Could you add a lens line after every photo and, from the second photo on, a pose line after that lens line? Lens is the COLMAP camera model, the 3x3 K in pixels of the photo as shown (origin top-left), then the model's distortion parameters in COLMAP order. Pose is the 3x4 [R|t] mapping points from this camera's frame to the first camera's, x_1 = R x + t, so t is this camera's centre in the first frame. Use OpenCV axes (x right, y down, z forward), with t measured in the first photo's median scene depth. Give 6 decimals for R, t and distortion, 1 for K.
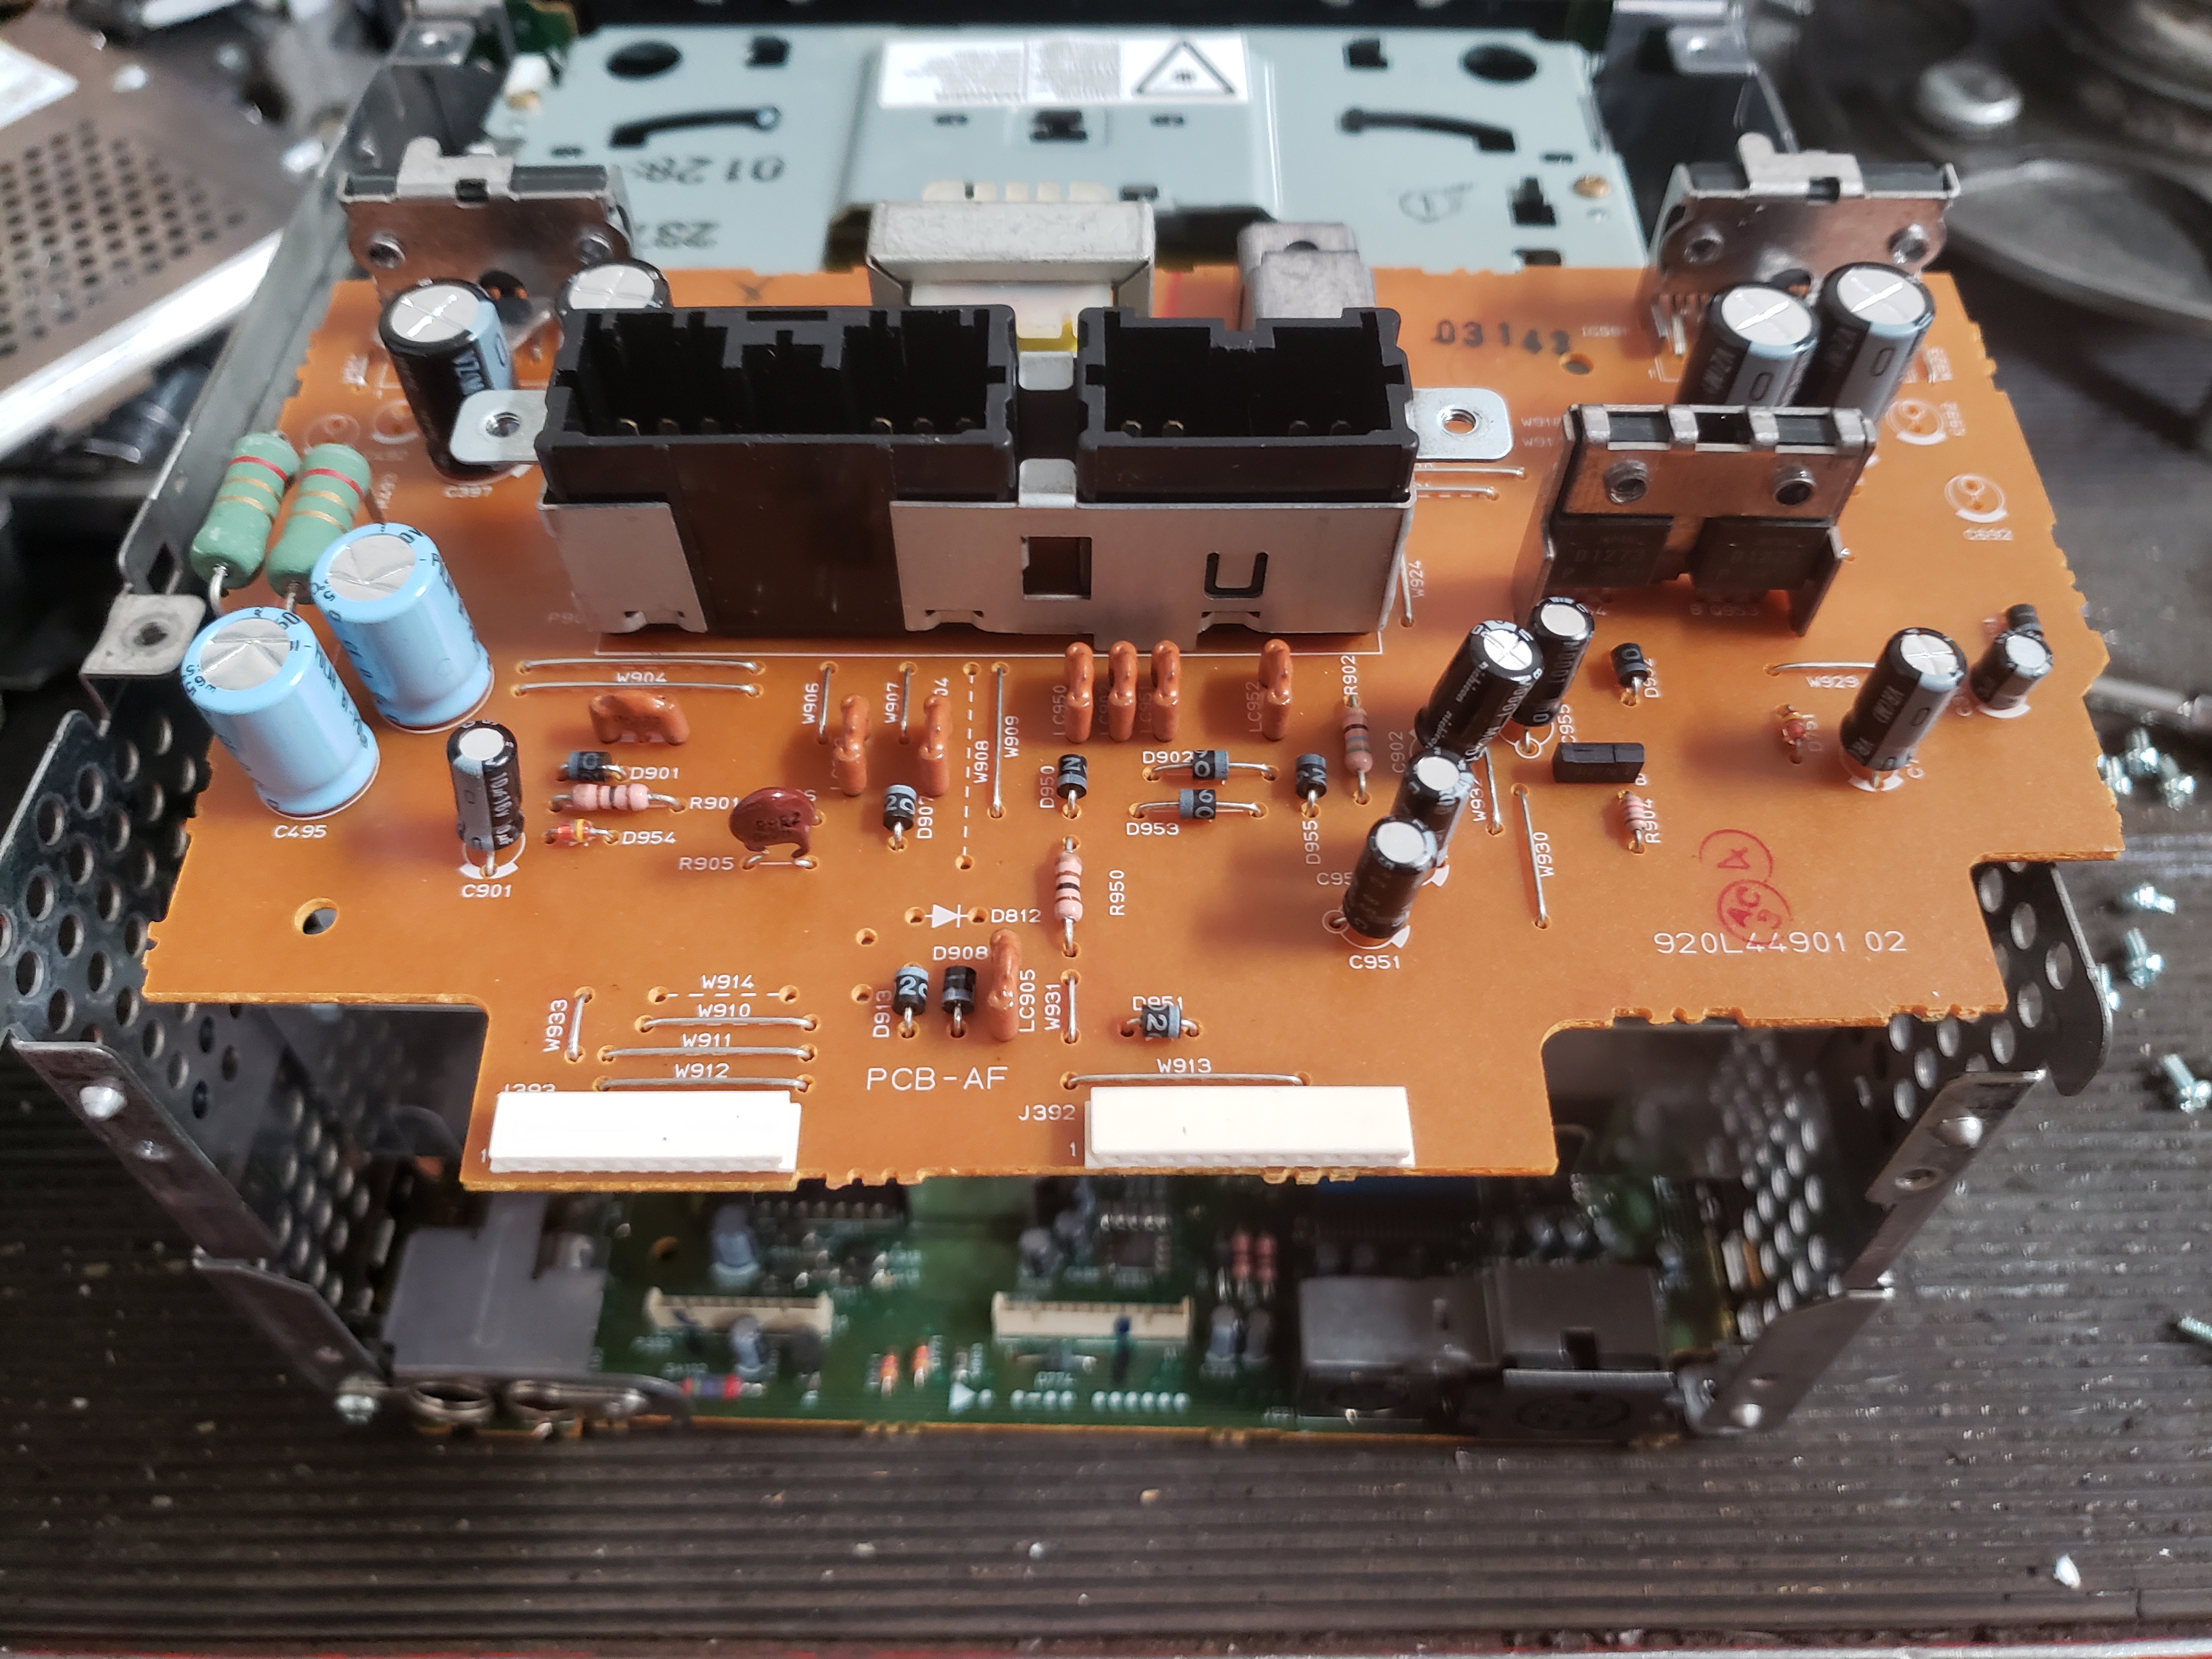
lens RADIAL K [[1685.4, 0, 1106.0], [0, 1685.4, 829.5], [0, 0, 1]] dist [-0.008291, 0.010132]
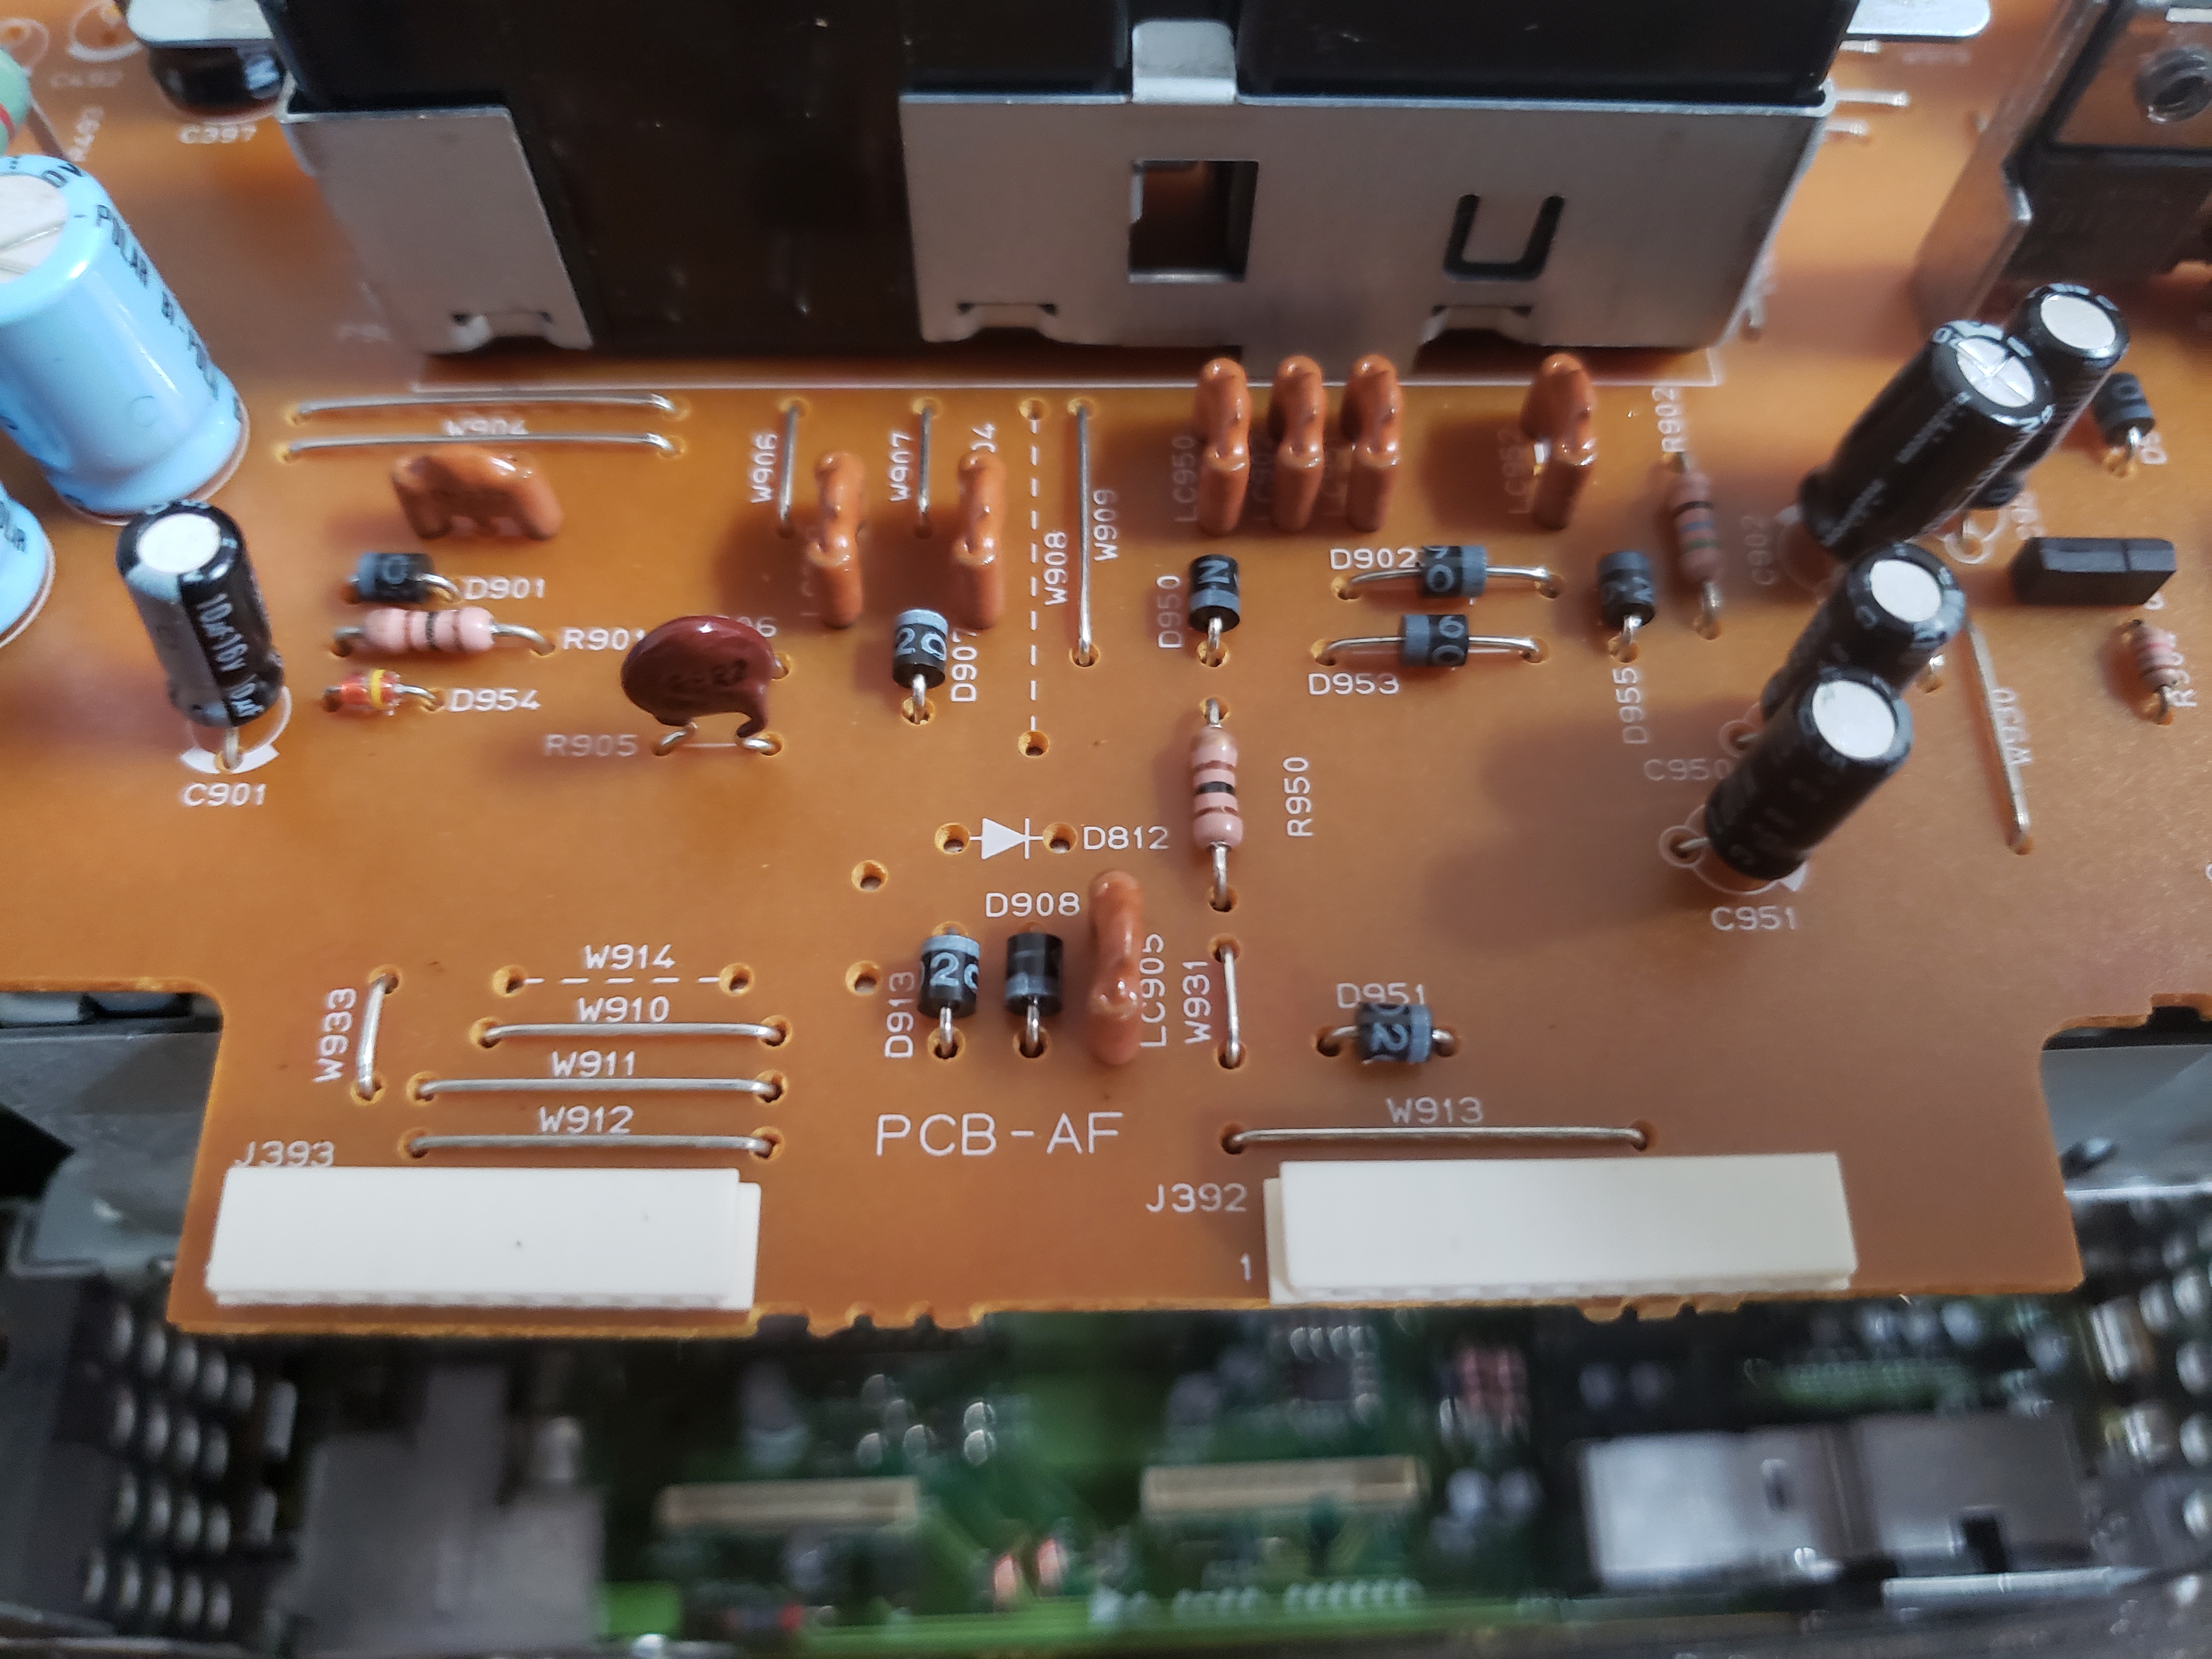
lens RADIAL K [[1699.5, 0, 1106.0], [0, 1699.5, 829.5], [0, 0, 1]] dist [-0.054941, -0.009287]
pose [[0.999963, -0.003607, 0.007847, -0.063481], [0.002618, 0.992454, 0.122590, -0.022081], [-0.008230, -0.122564, 0.992426, 0.413609]]
